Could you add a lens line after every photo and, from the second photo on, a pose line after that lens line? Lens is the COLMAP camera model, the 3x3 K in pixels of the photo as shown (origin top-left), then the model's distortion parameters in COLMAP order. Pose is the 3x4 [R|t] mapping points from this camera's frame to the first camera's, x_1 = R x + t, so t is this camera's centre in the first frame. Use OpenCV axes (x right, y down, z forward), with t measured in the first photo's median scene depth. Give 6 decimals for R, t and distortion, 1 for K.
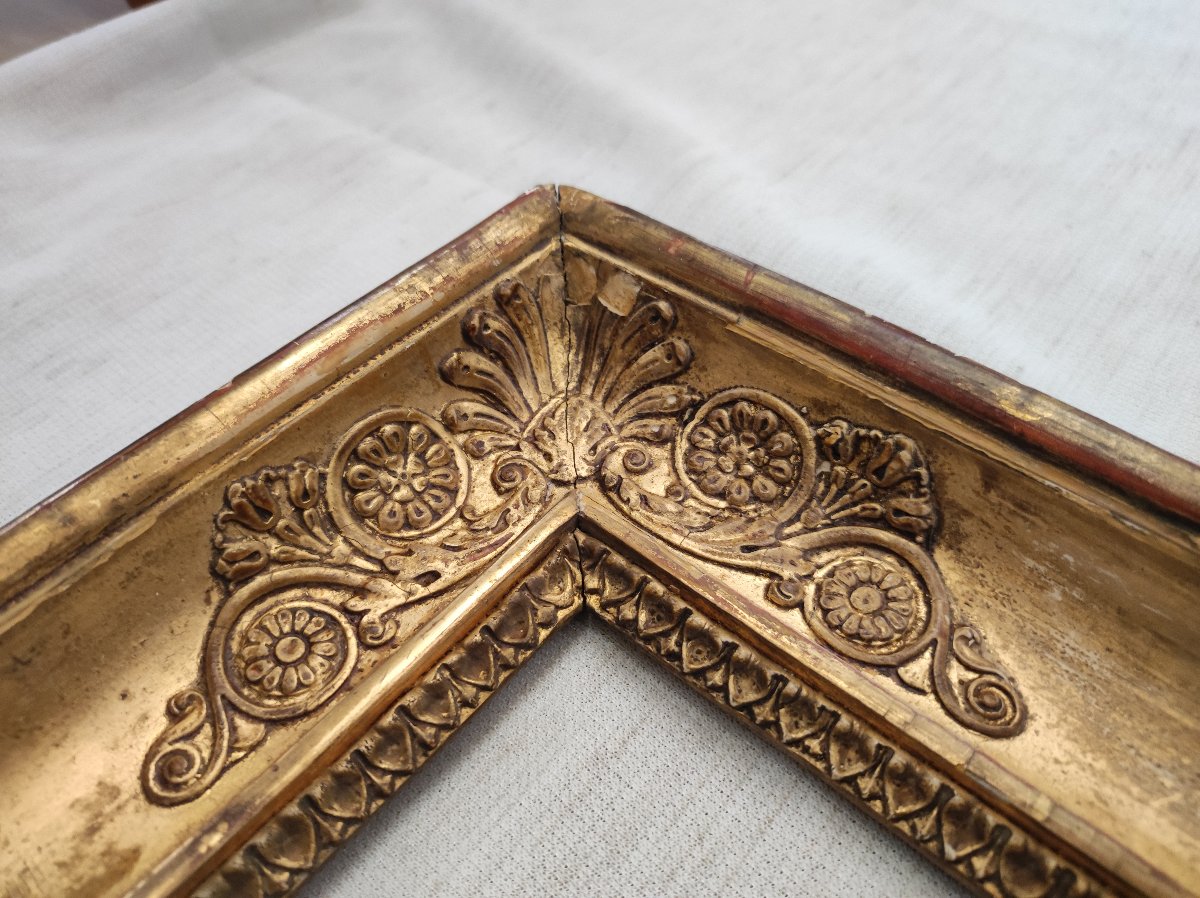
lens RADIAL K [[938.0, 0, 606.1], [0, 938.0, 442.5], [0, 0, 1]] dist [-0.027274, -0.003761]
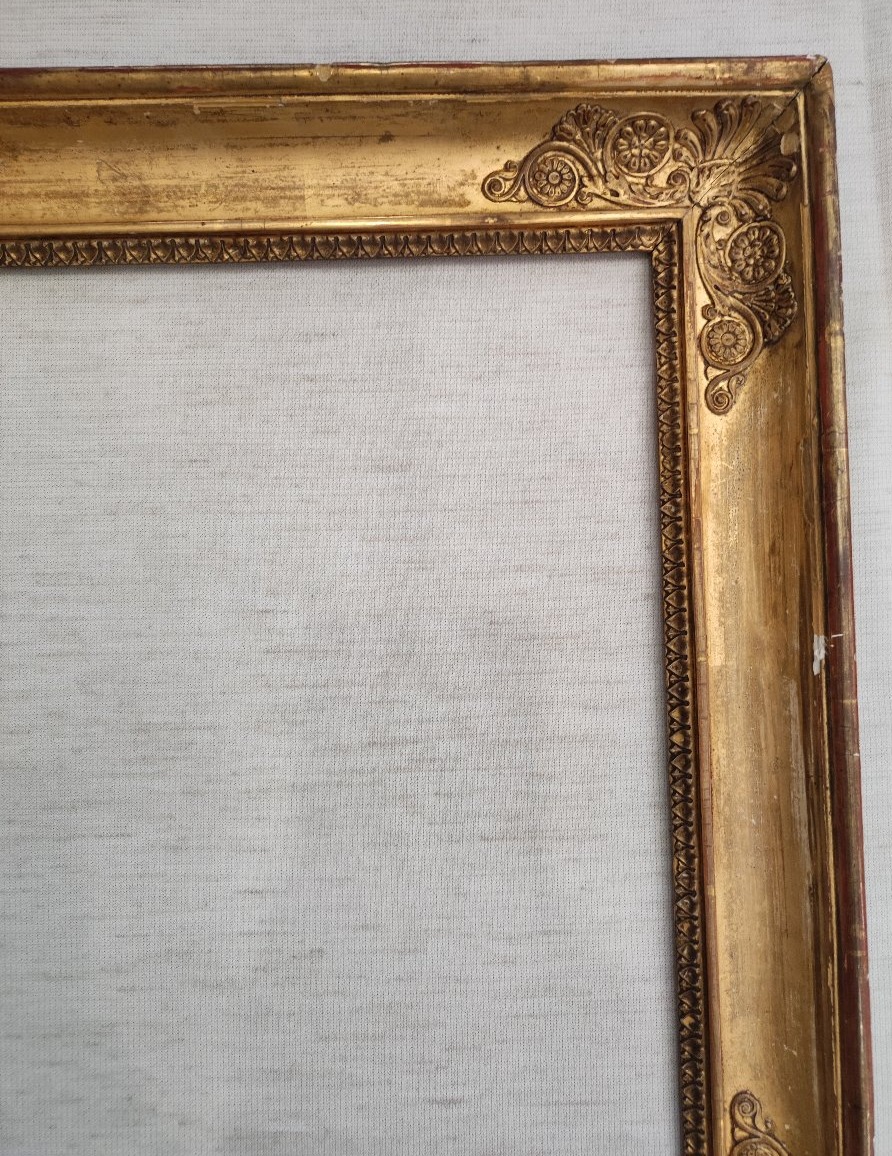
lens RADIAL K [[894.2, 0, 443.6], [0, 894.2, 550.3], [0, 0, 1]] dist [0.006573, -0.004567]
pose [[0.670133, 0.742071, 0.015903, 0.147462], [-0.567691, 0.498620, 0.655061, -0.627822], [0.478172, -0.448006, 0.755409, -1.276584]]
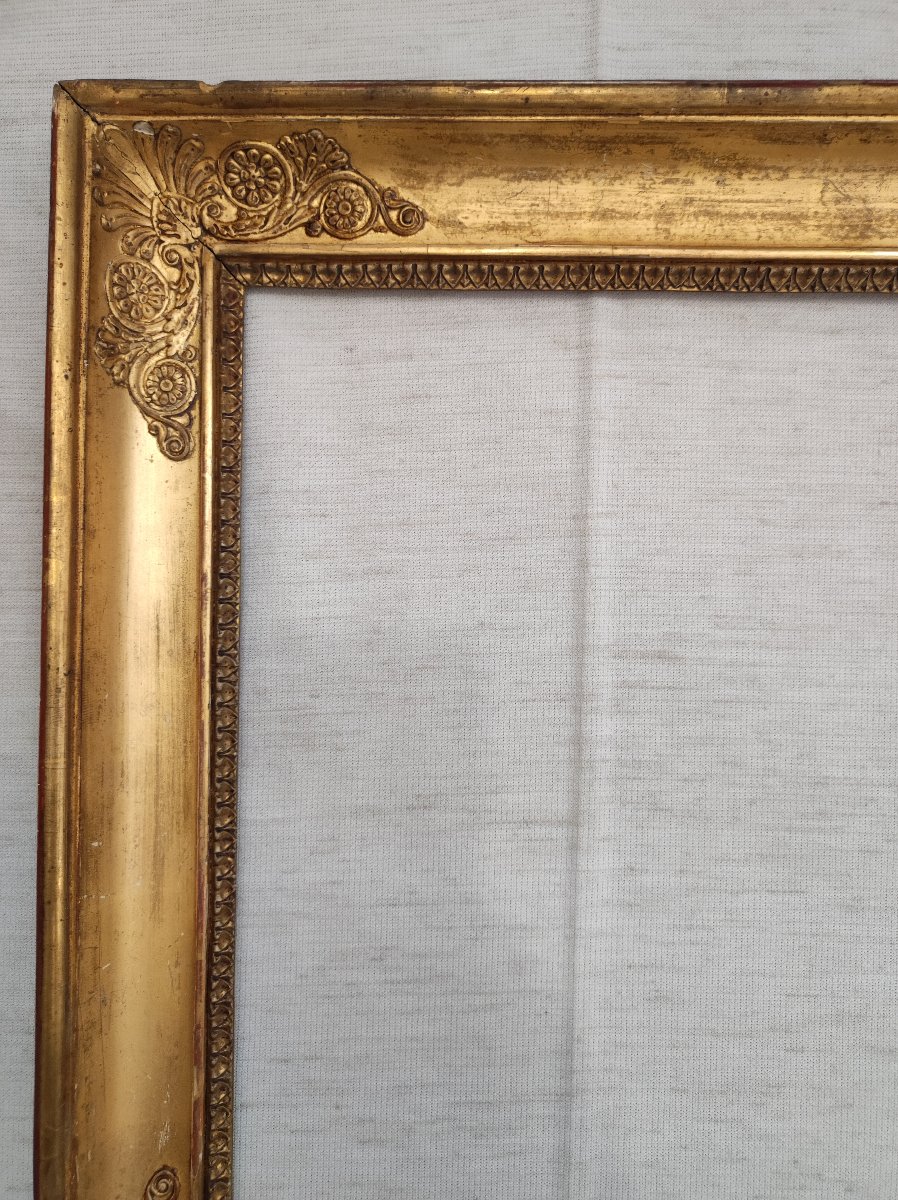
lens RADIAL K [[926.9, 0, 453.9], [0, 926.9, 617.5], [0, 0, 1]] dist [0.001574, -0.006029]
pose [[0.639804, 0.768457, 0.011140, -0.881714], [-0.563296, 0.459031, 0.687014, 0.281900], [0.522828, -0.445830, 0.726558, -2.040457]]
